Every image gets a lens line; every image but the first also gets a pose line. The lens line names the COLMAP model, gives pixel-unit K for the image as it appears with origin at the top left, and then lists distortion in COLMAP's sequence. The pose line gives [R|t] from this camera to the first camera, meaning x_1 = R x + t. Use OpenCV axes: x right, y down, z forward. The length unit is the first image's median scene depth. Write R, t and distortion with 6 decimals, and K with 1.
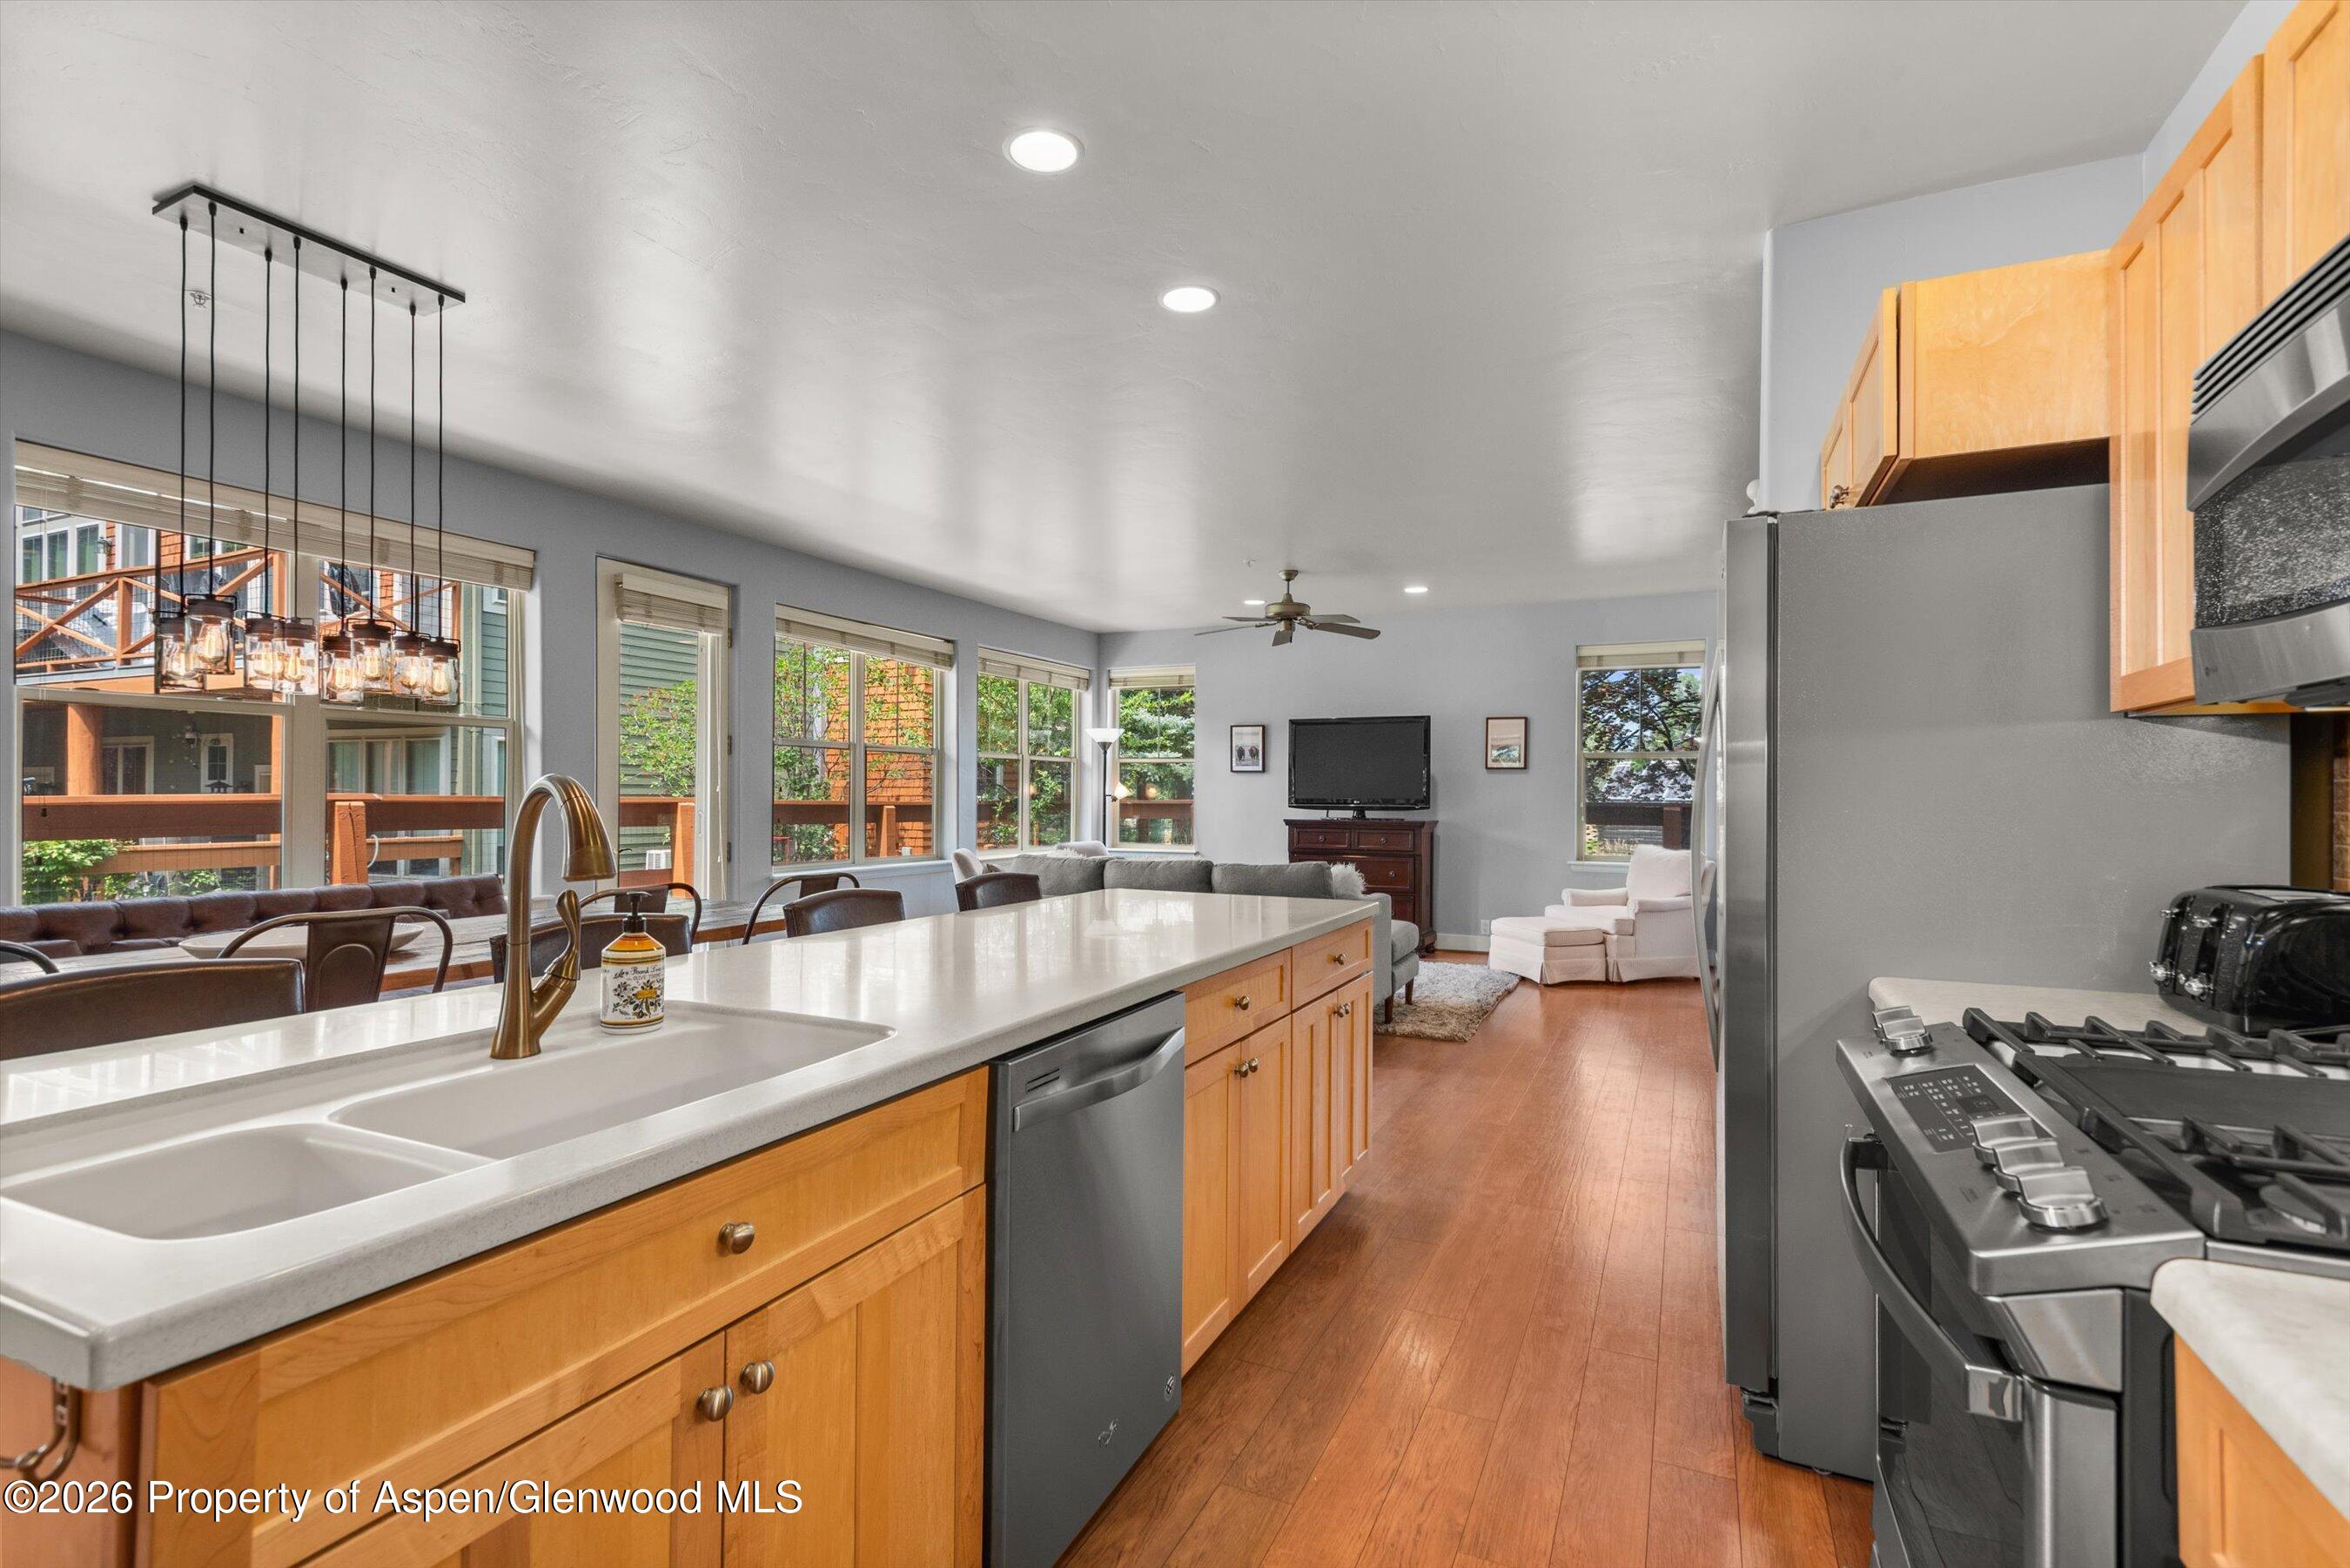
lens RADIAL K [[1088.6, 0, 1163.9], [0, 1088.6, 790.9], [0, 0, 1]] dist [0.004262, -0.001858]
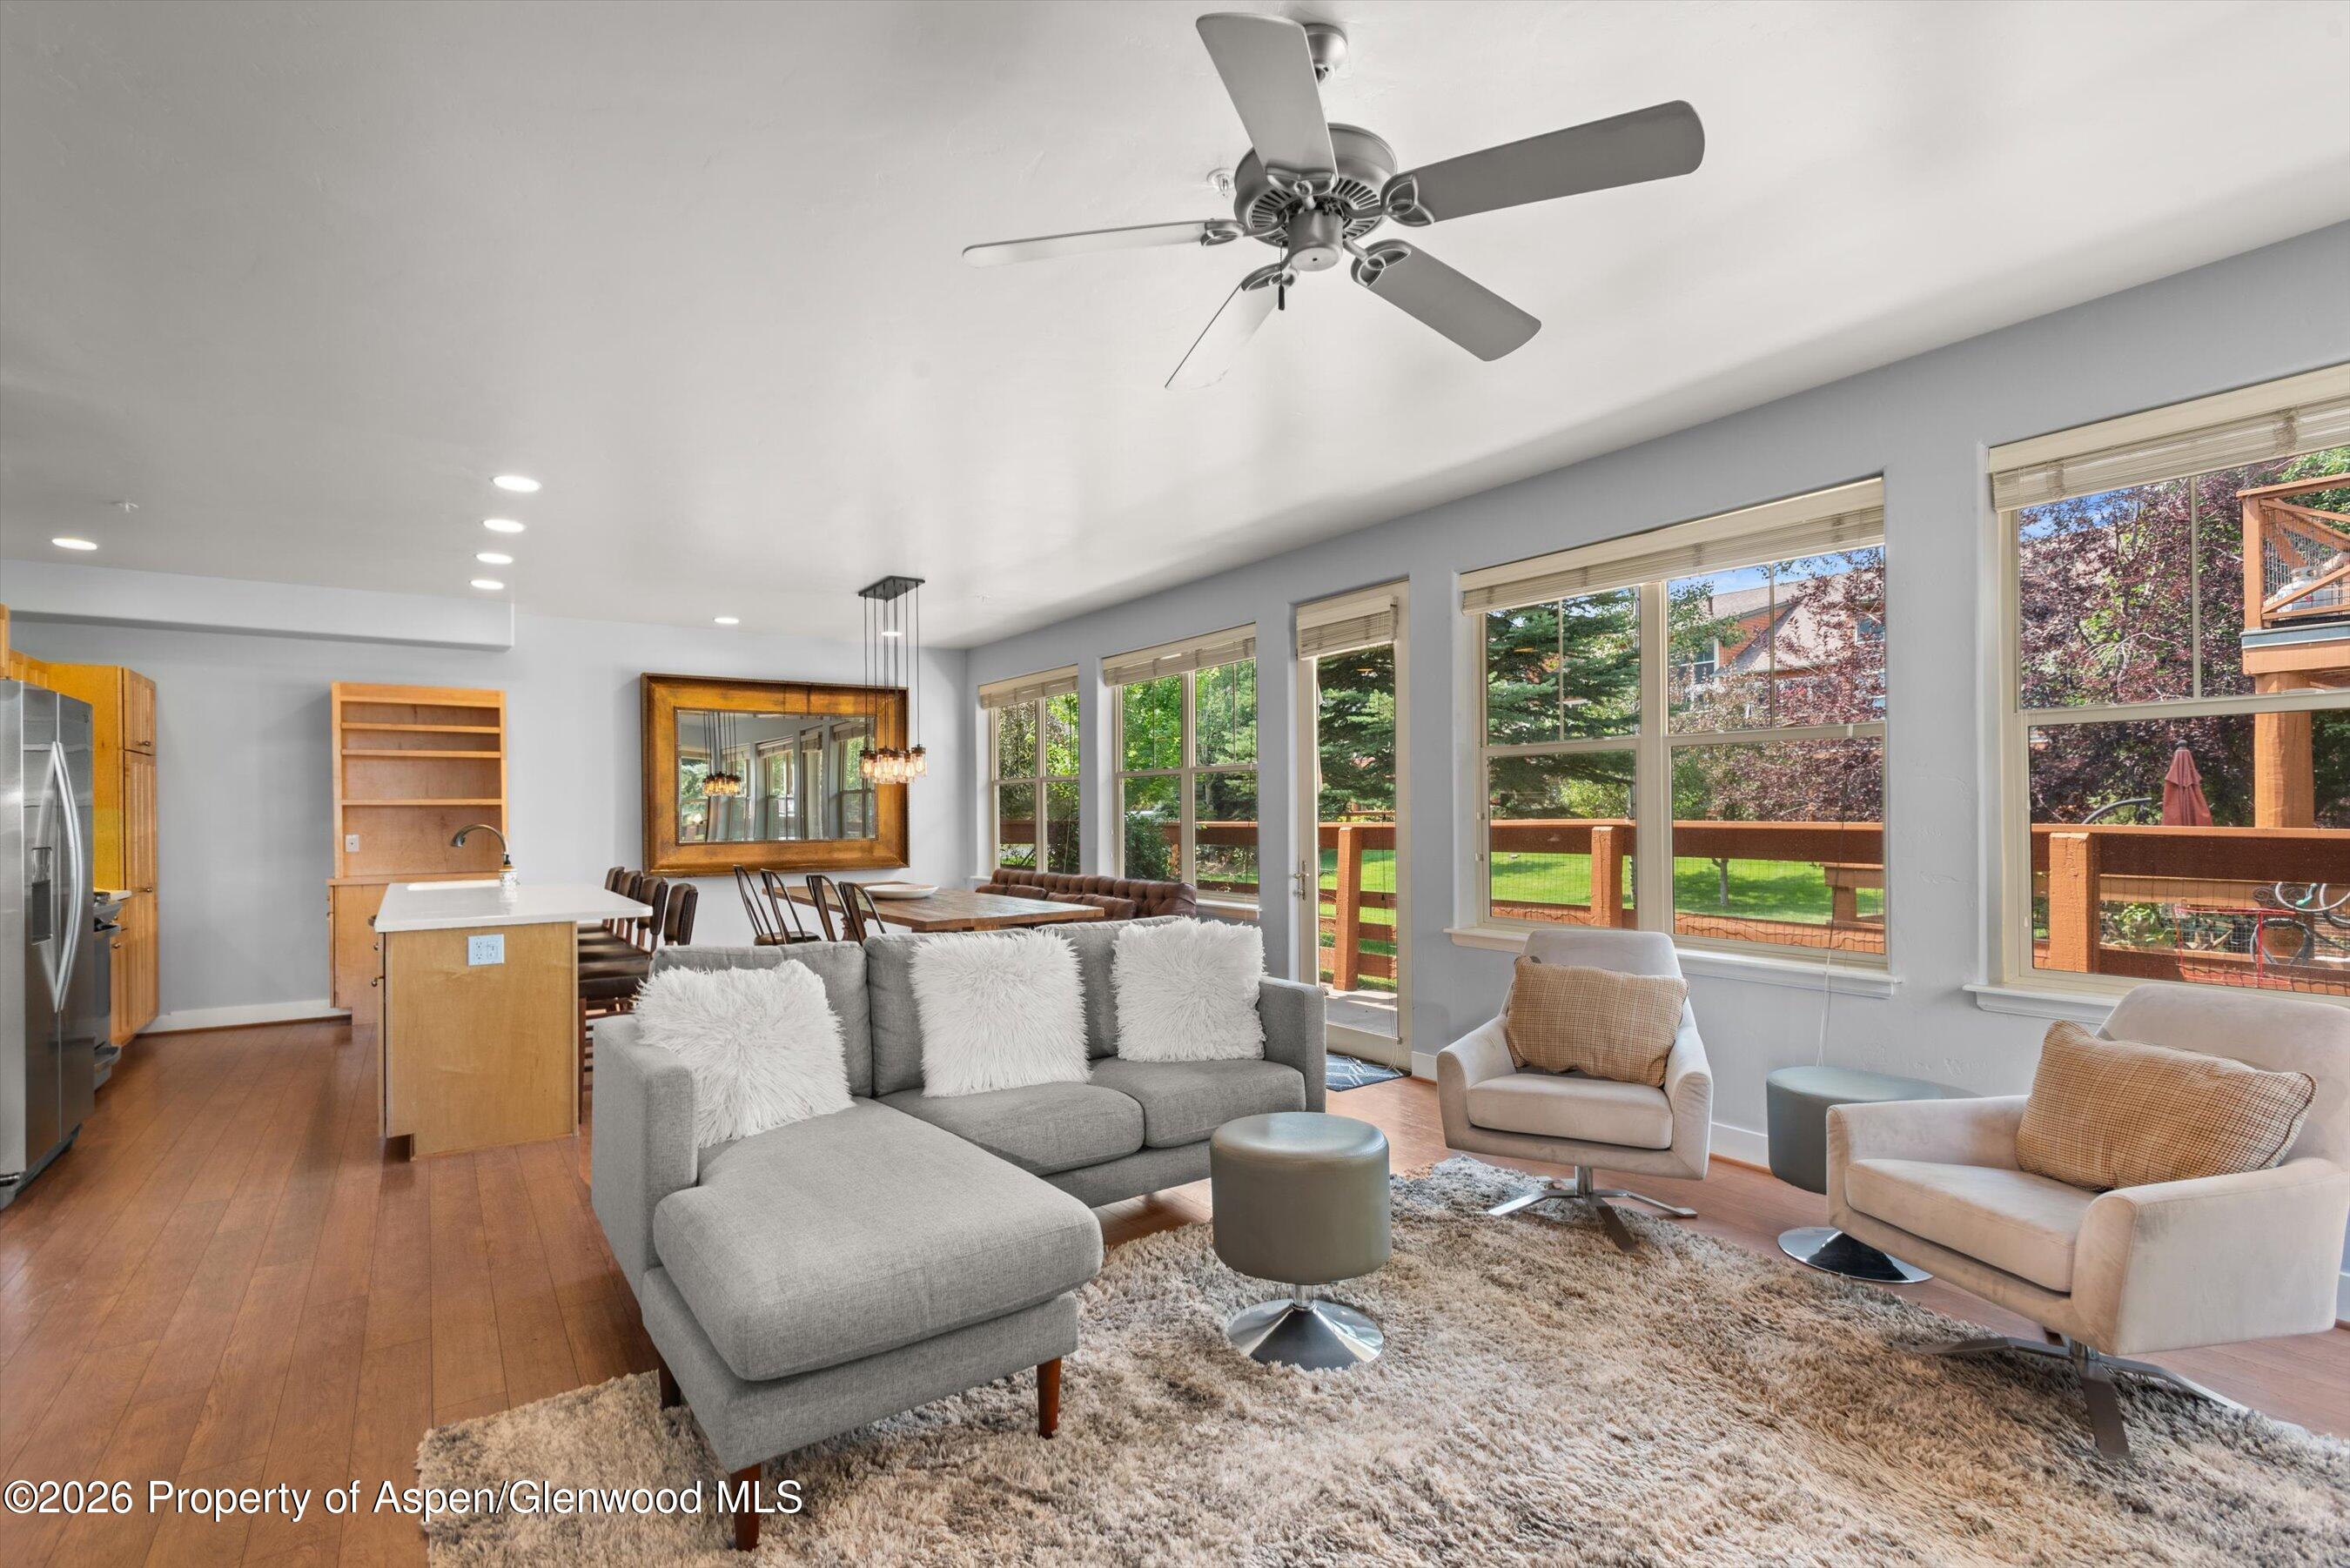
lens RADIAL K [[1088.6, 0, 1165.4], [0, 1088.6, 798.1], [0, 0, 1]] dist [0.004262, -0.001858]
pose [[-0.510186, -0.007515, -0.860031, 0.390818], [0.012168, 0.999799, -0.015955, -0.002765], [0.859978, -0.018605, -0.509992, 1.131029]]
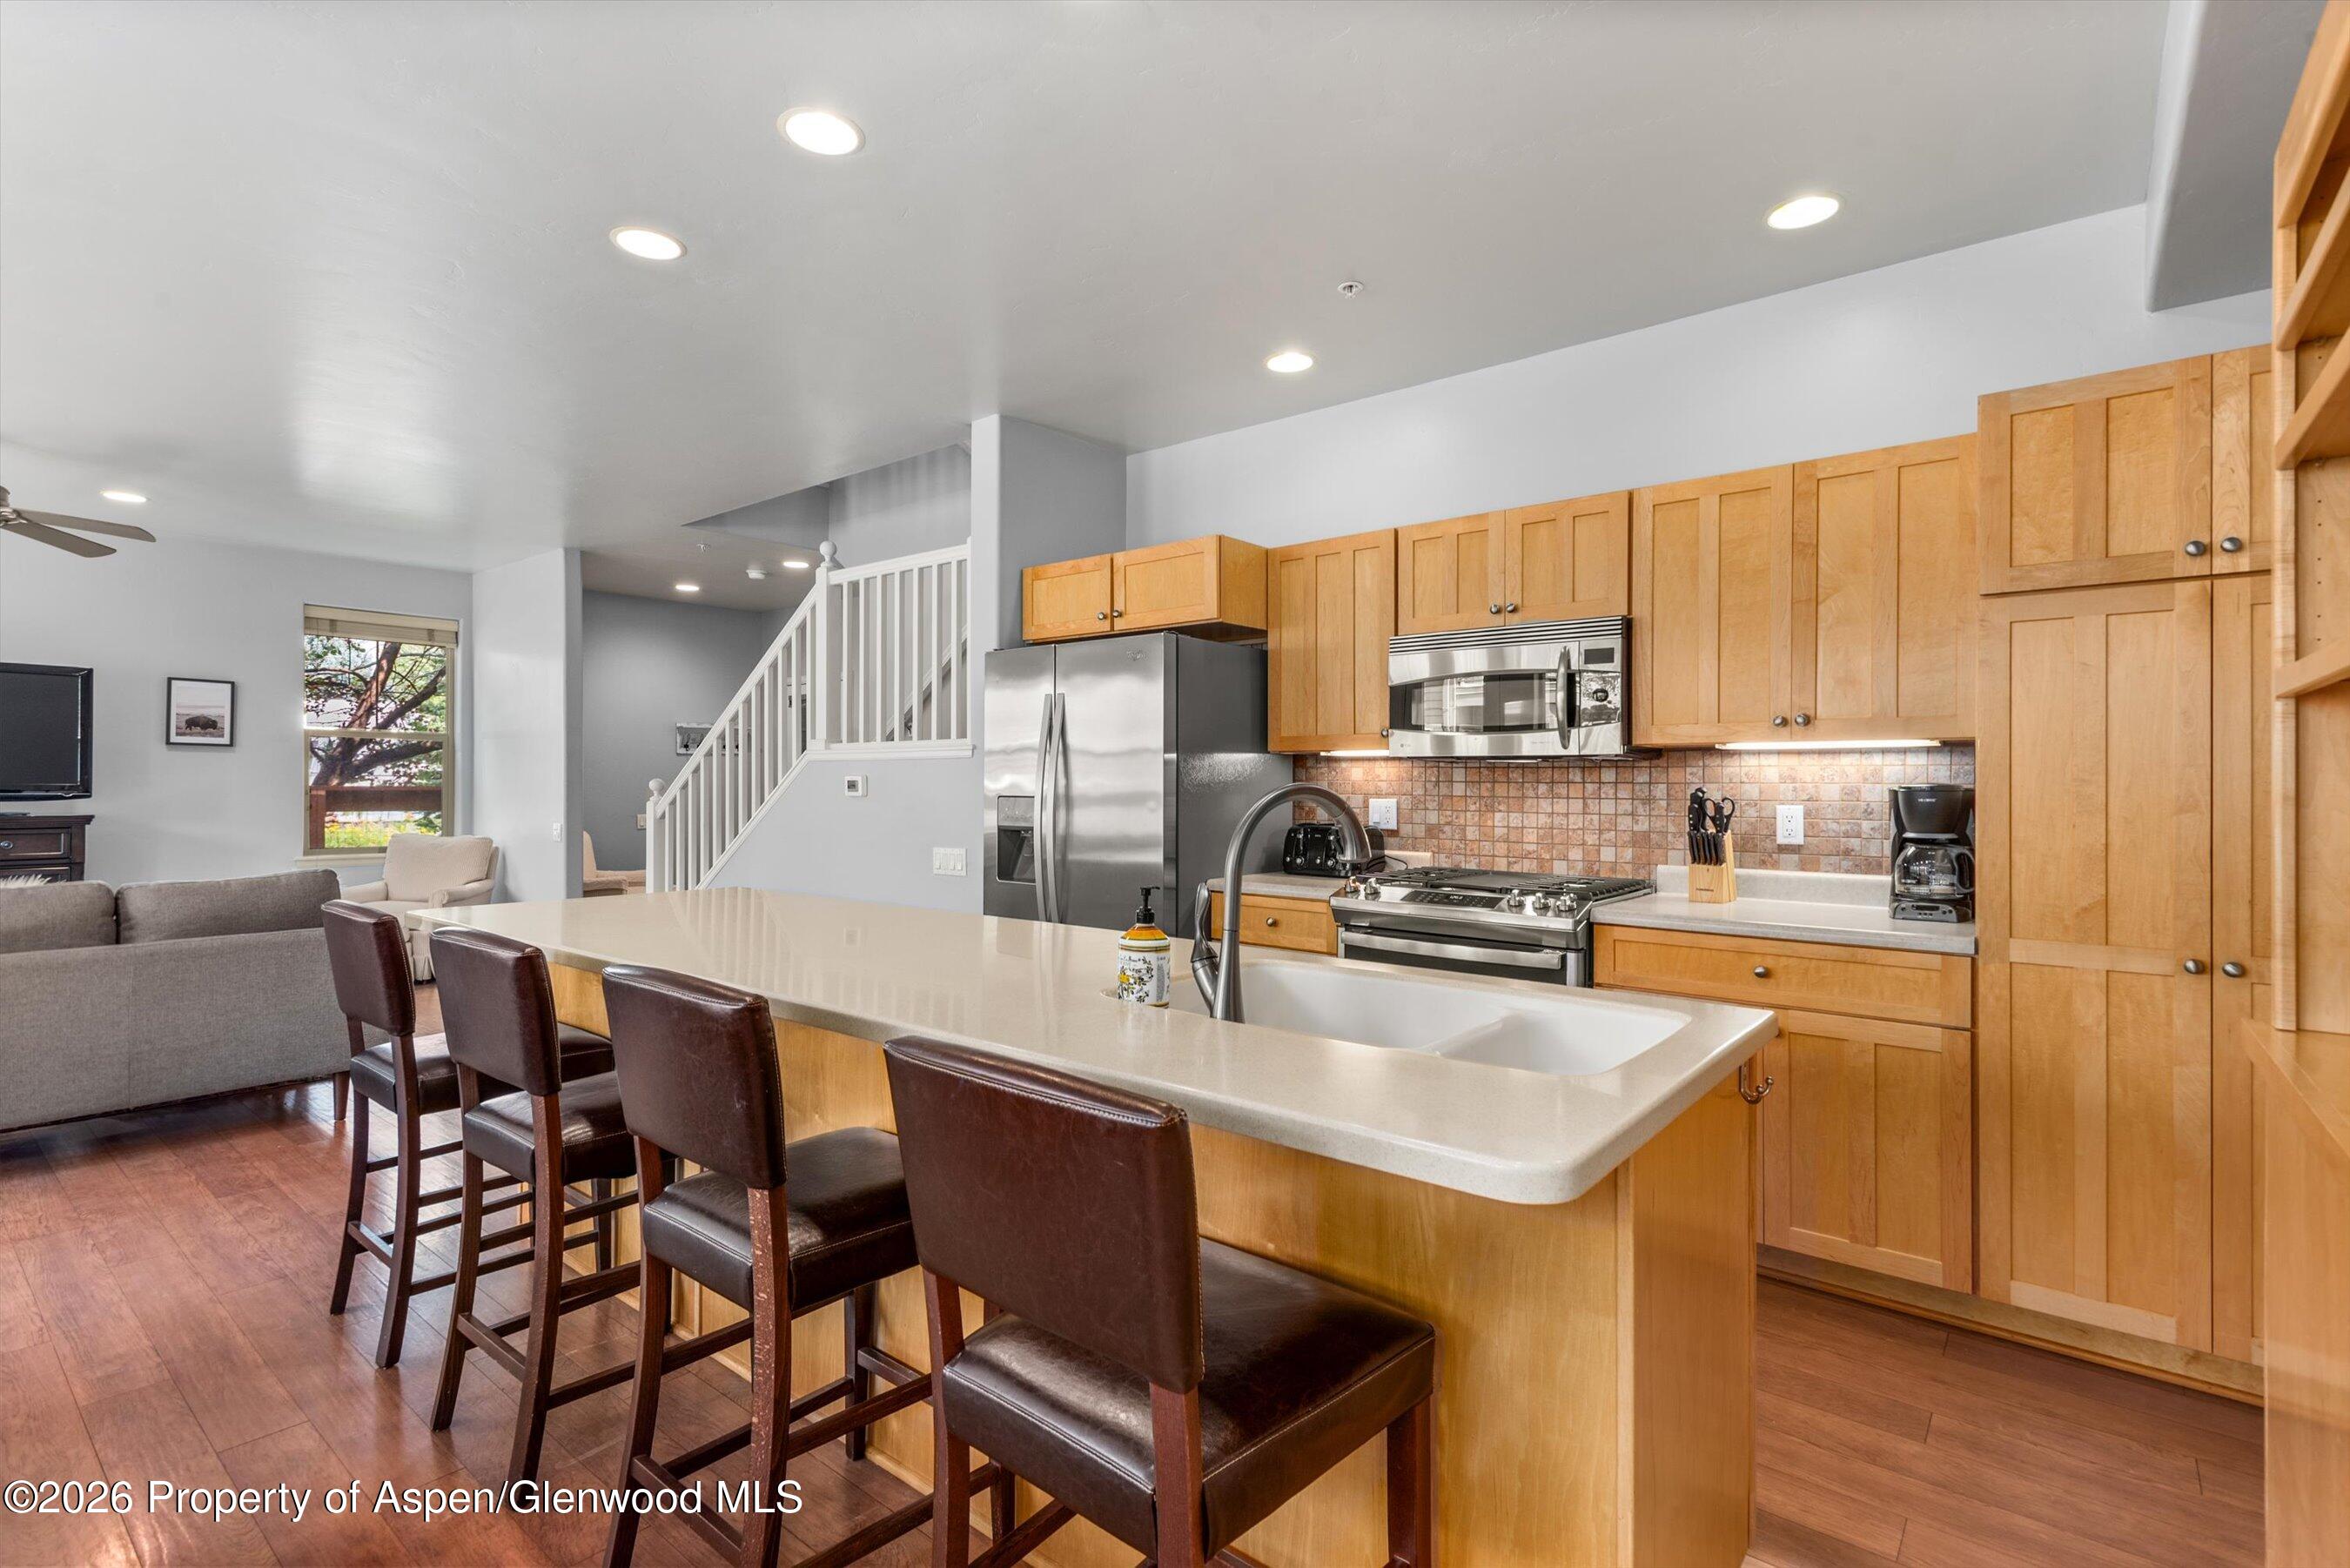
lens RADIAL K [[1088.6, 0, 1182.3], [0, 1088.6, 782.4], [0, 0, 1]] dist [0.004262, -0.001858]
pose [[0.234805, -0.003113, 0.972038, -0.342270], [-0.008614, 0.999949, 0.005283, -0.004371], [-0.972004, -0.009613, 0.234766, 0.156203]]
